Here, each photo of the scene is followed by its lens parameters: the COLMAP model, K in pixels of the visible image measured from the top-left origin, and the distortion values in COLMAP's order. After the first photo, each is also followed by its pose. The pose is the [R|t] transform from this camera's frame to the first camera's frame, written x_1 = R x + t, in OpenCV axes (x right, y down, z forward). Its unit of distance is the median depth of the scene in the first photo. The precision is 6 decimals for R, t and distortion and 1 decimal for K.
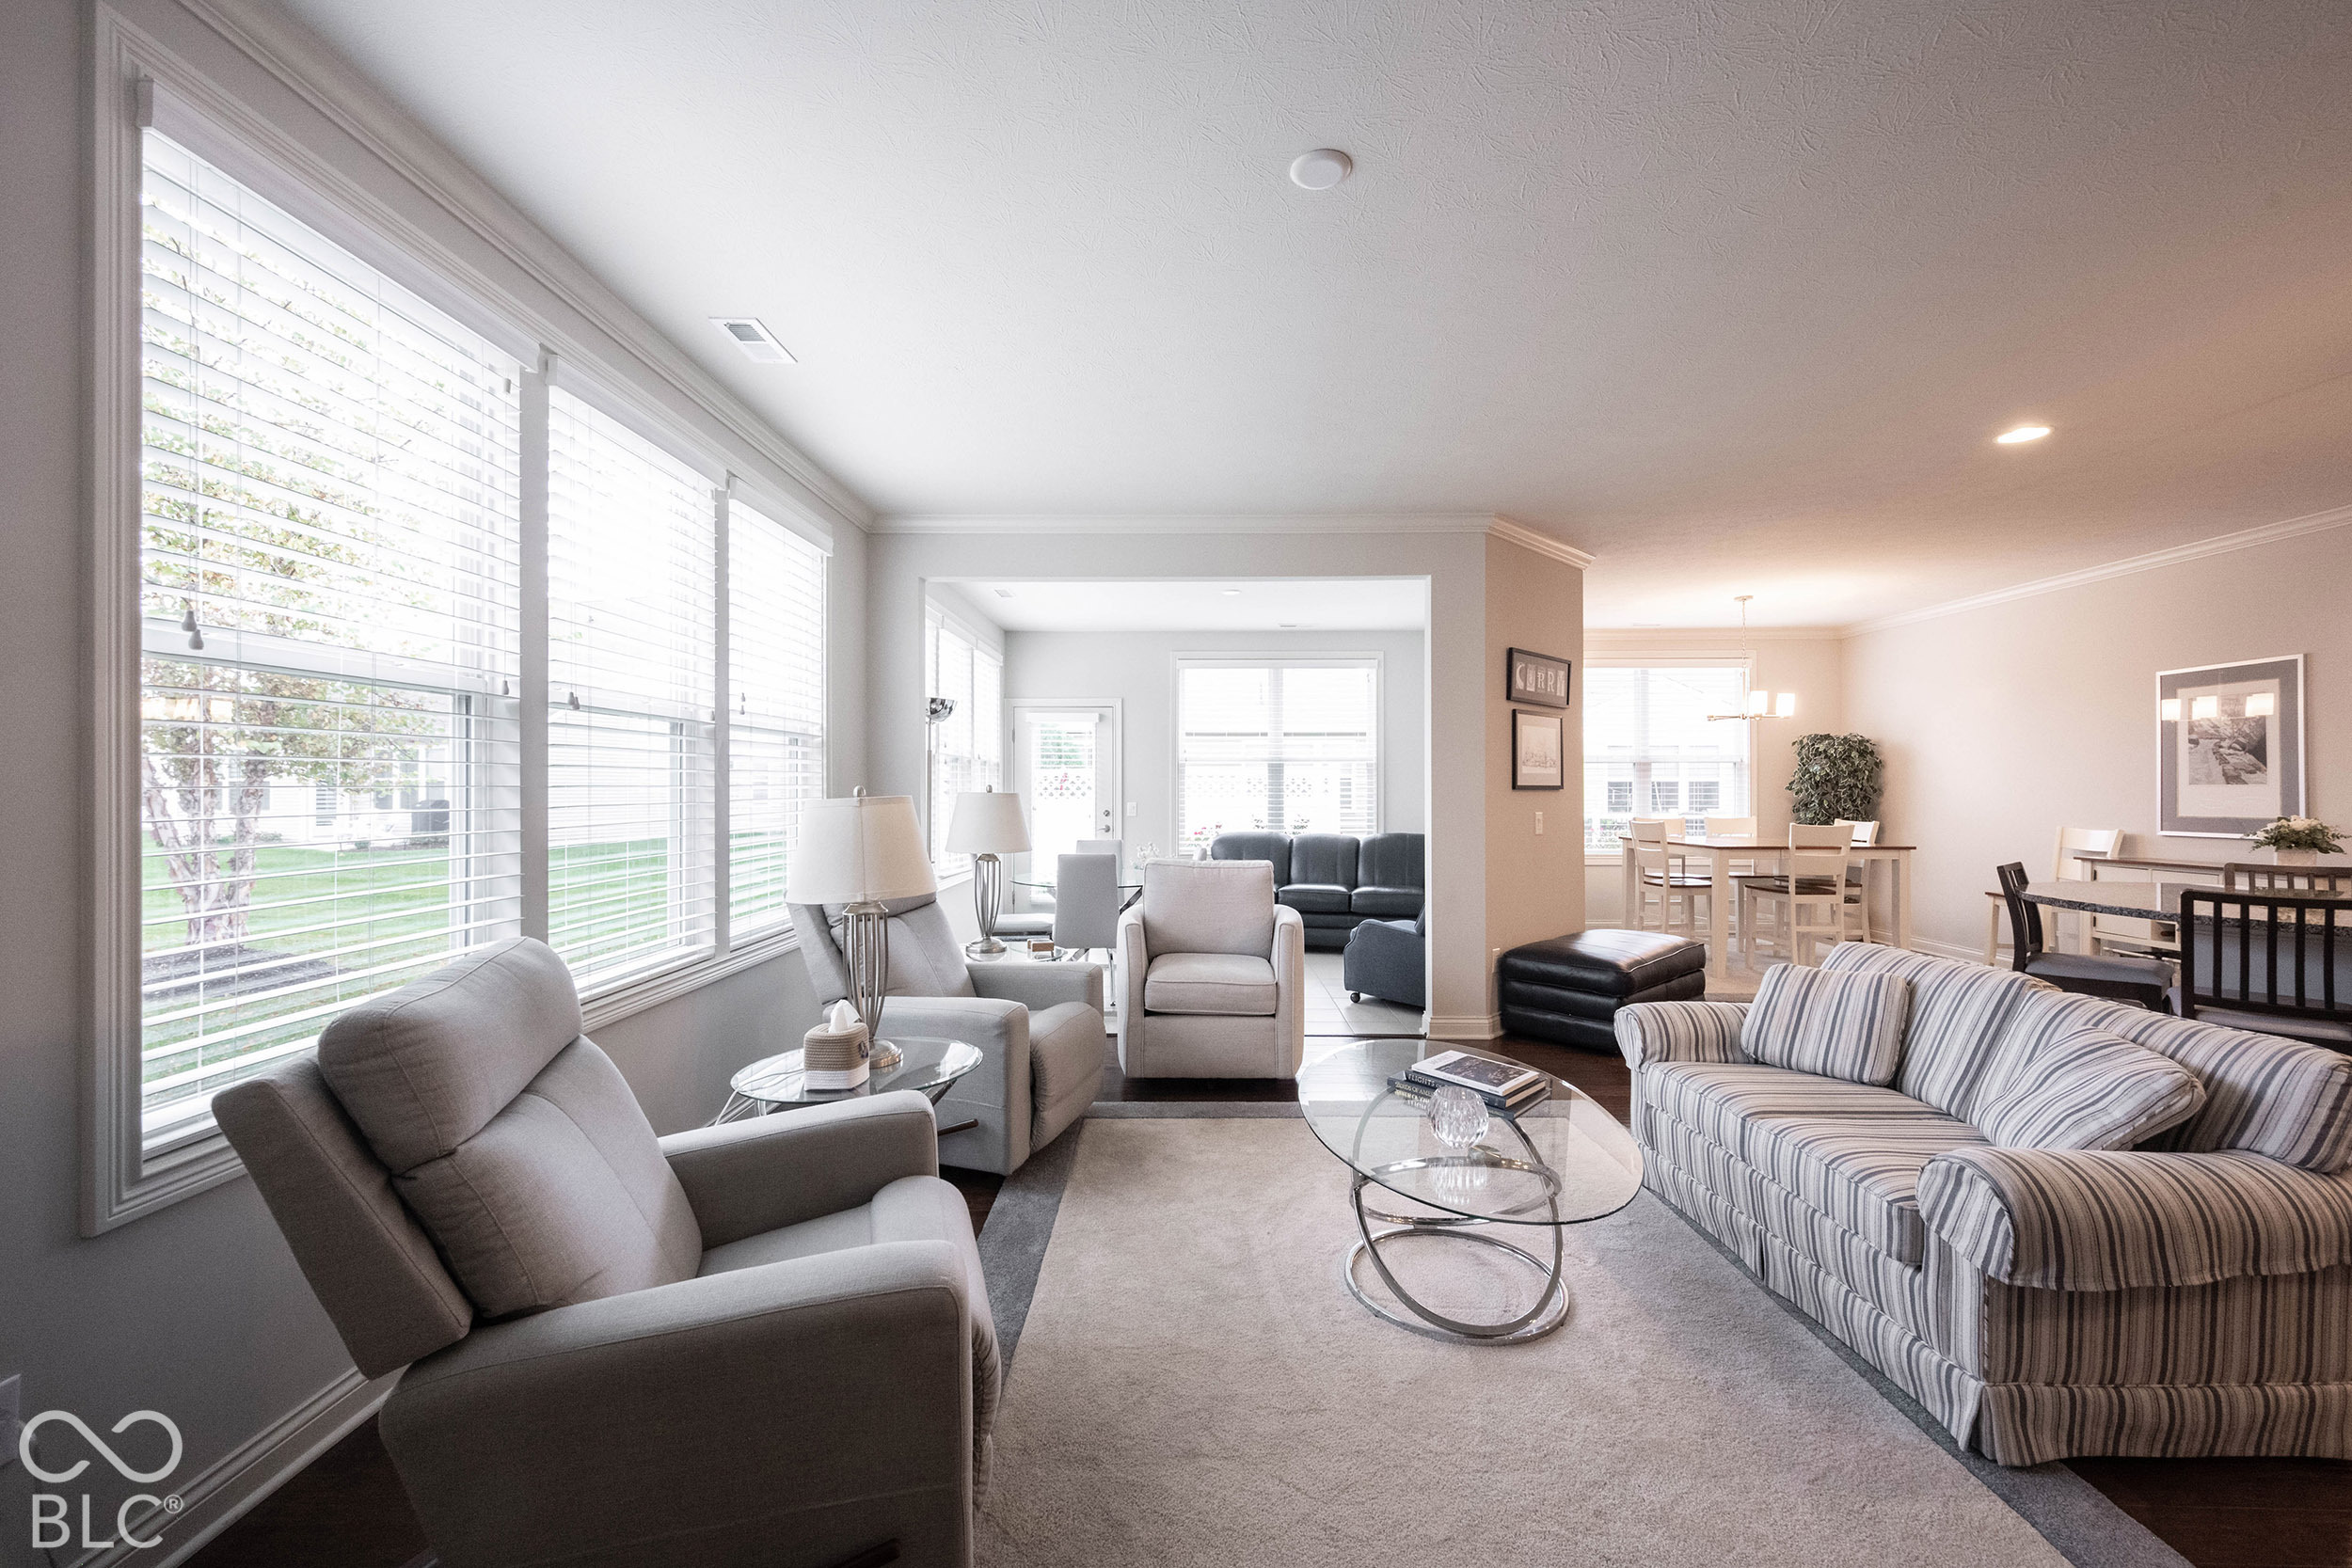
lens RADIAL K [[944.2, 0, 1176.0], [0, 944.2, 784.0], [0, 0, 1]] dist [0.000427, 0.000043]
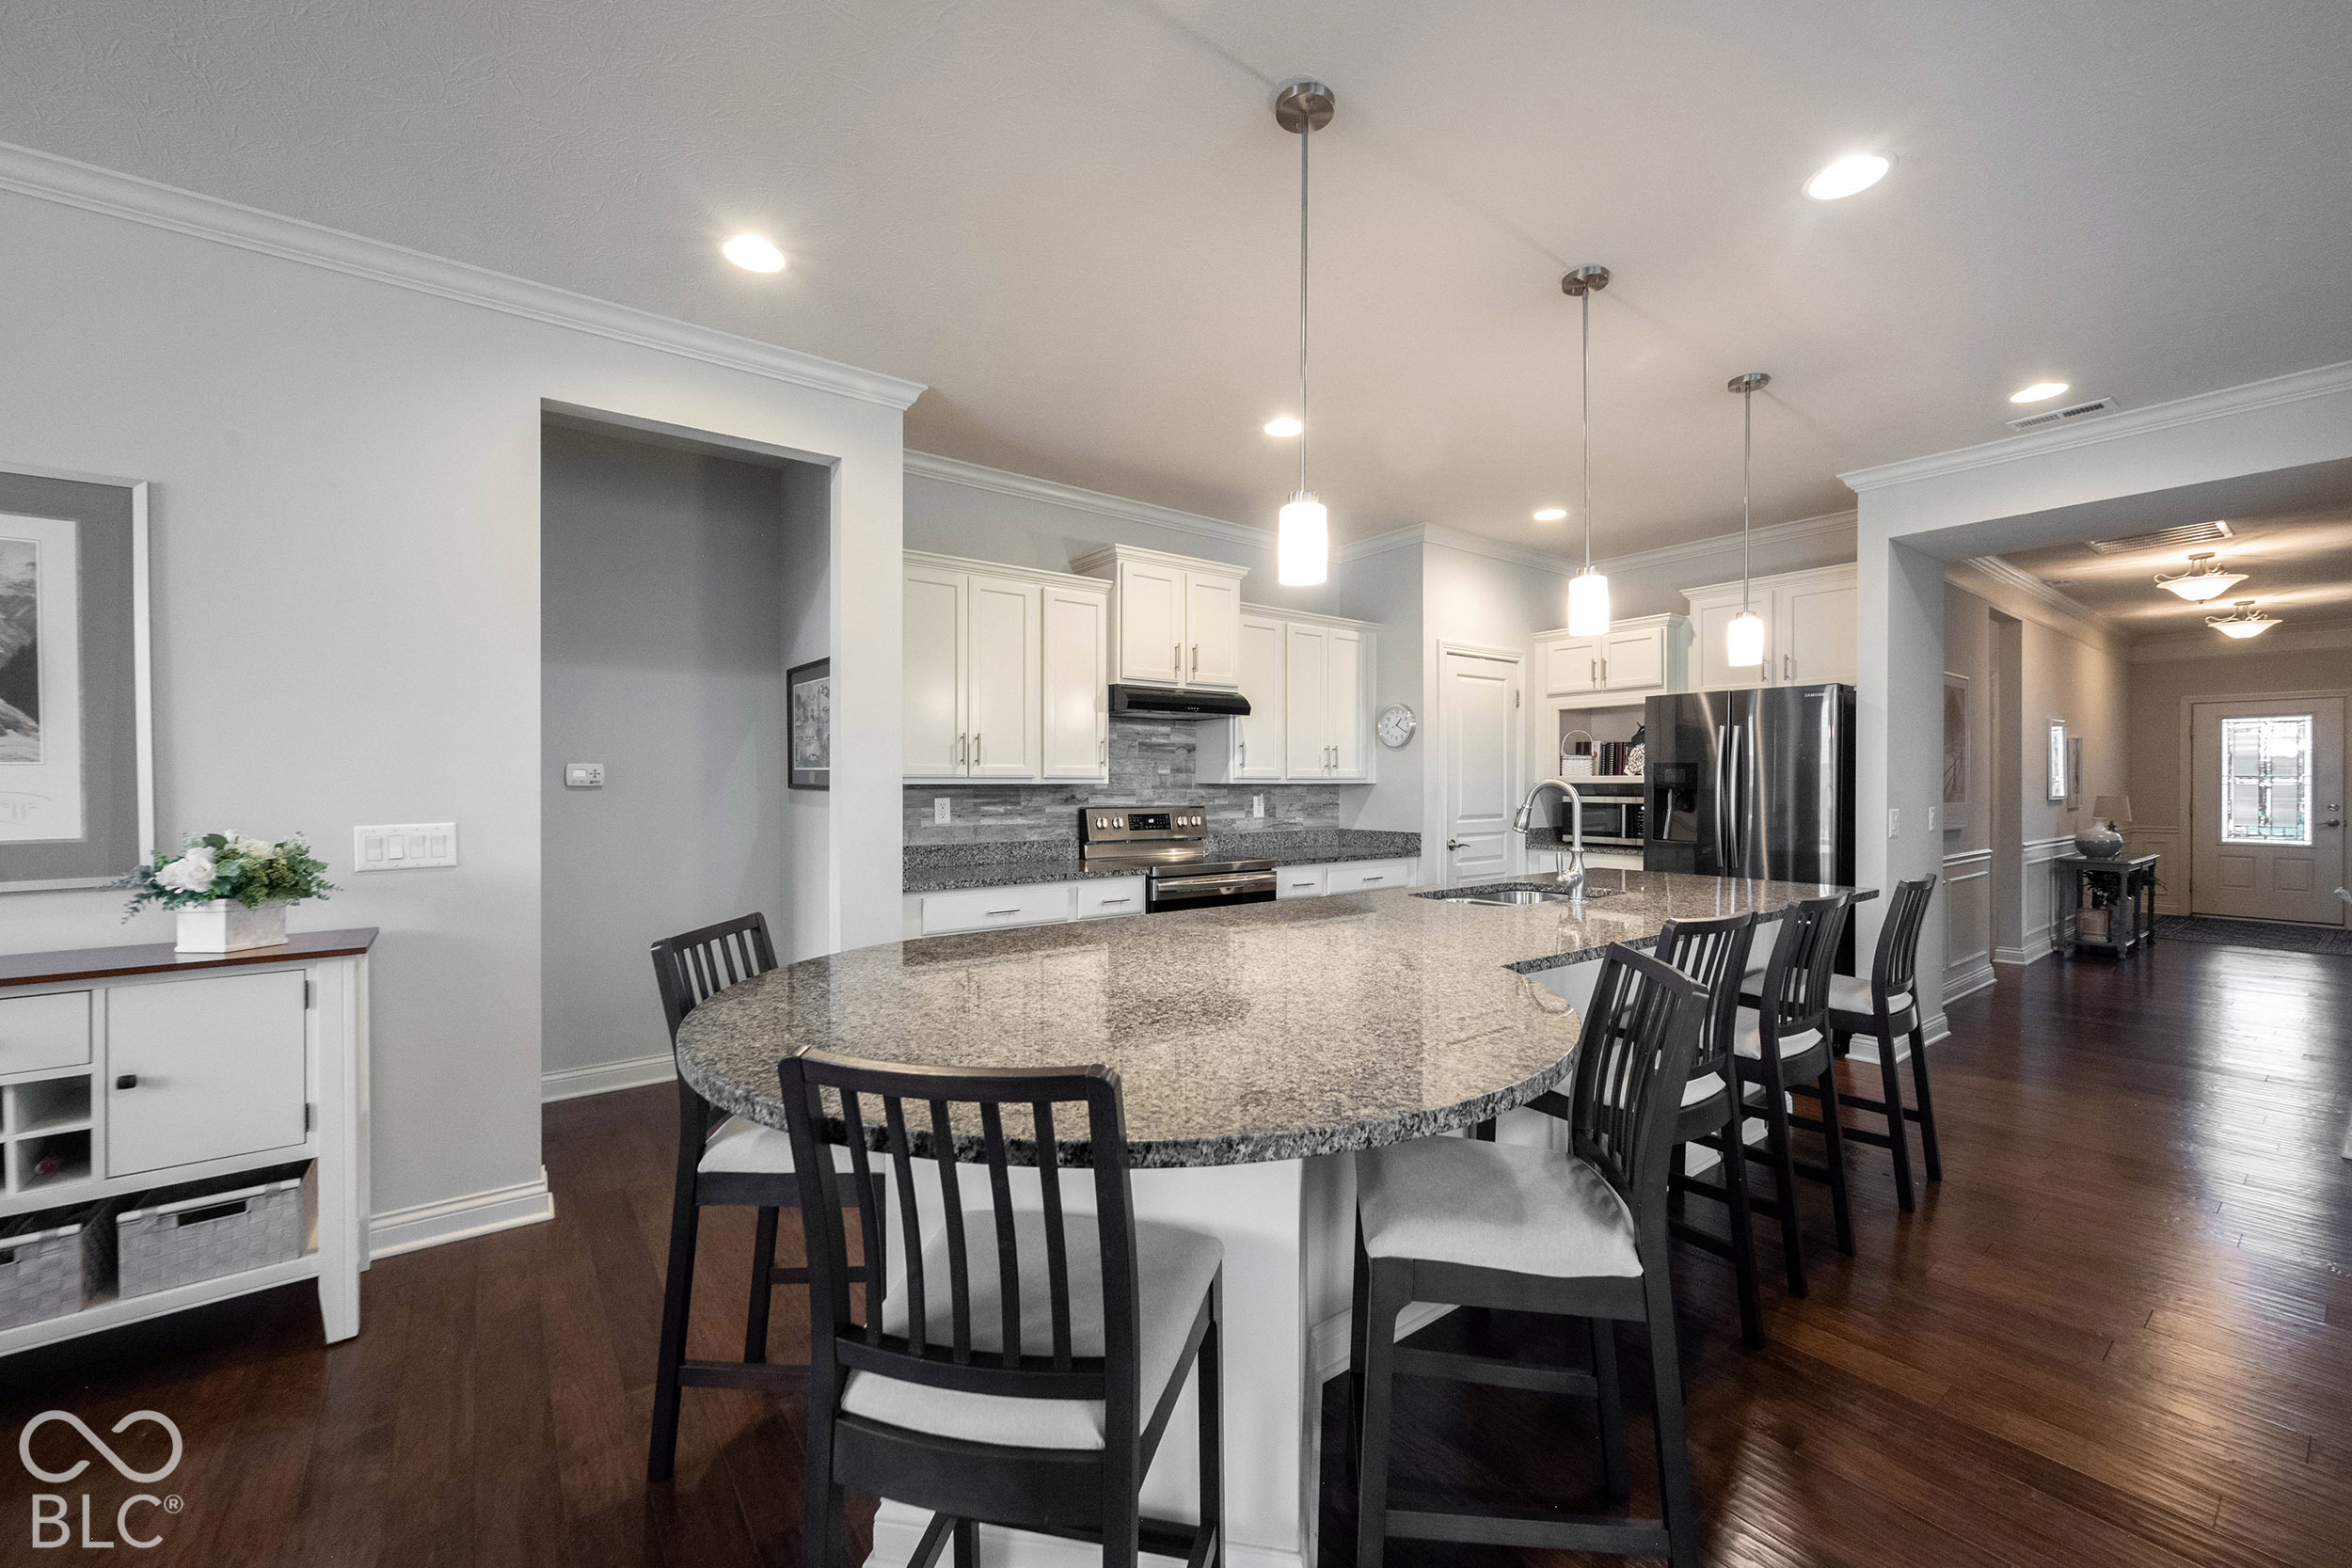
lens RADIAL K [[919.8, 0, 1176.0], [0, 919.8, 784.0], [0, 0, 1]] dist [0.000640, 0.000288]
pose [[-0.616572, -0.005885, 0.787277, 0.853267], [-0.003494, 0.999983, 0.004738, 0.010351], [-0.787291, 0.000170, -0.616582, 1.413403]]
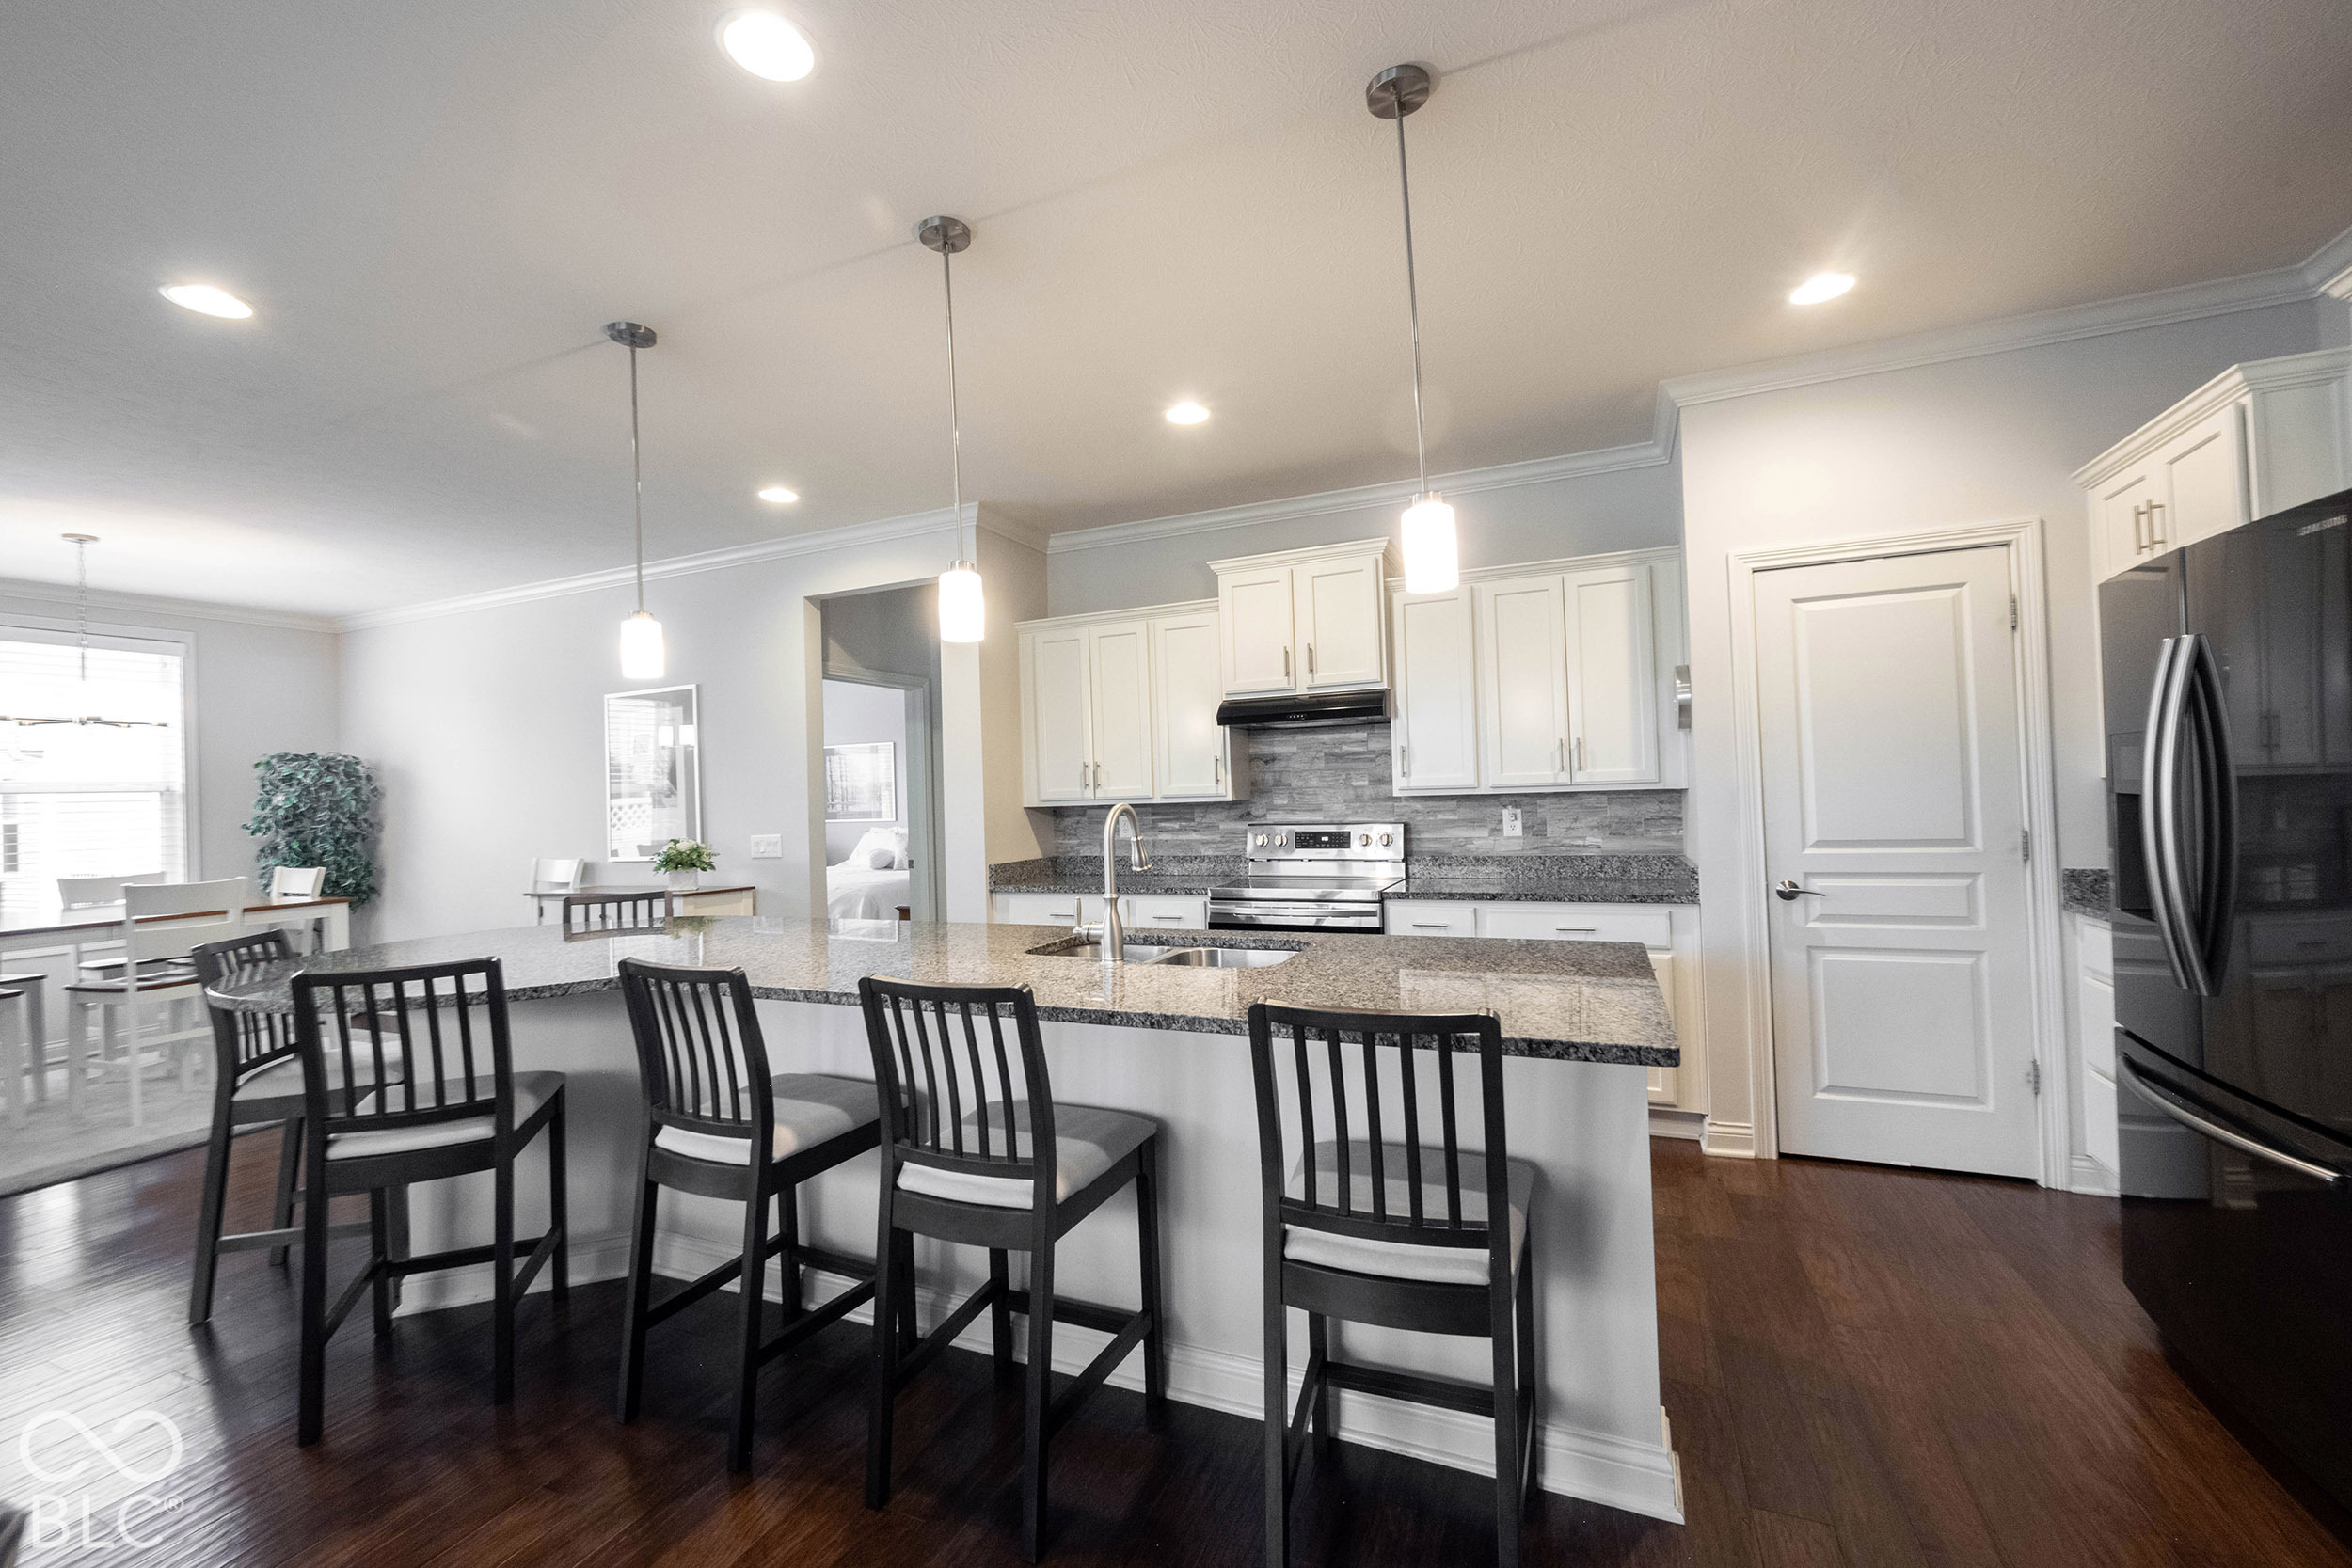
lens RADIAL K [[958.7, 0, 1176.0], [0, 958.7, 784.0], [0, 0, 1]] dist [0.002429, 0.000130]
pose [[0.385318, -0.002813, 0.922780, 0.647230], [0.030928, 0.999473, -0.009868, 0.003136], [-0.922265, 0.032342, 0.385202, 0.136059]]
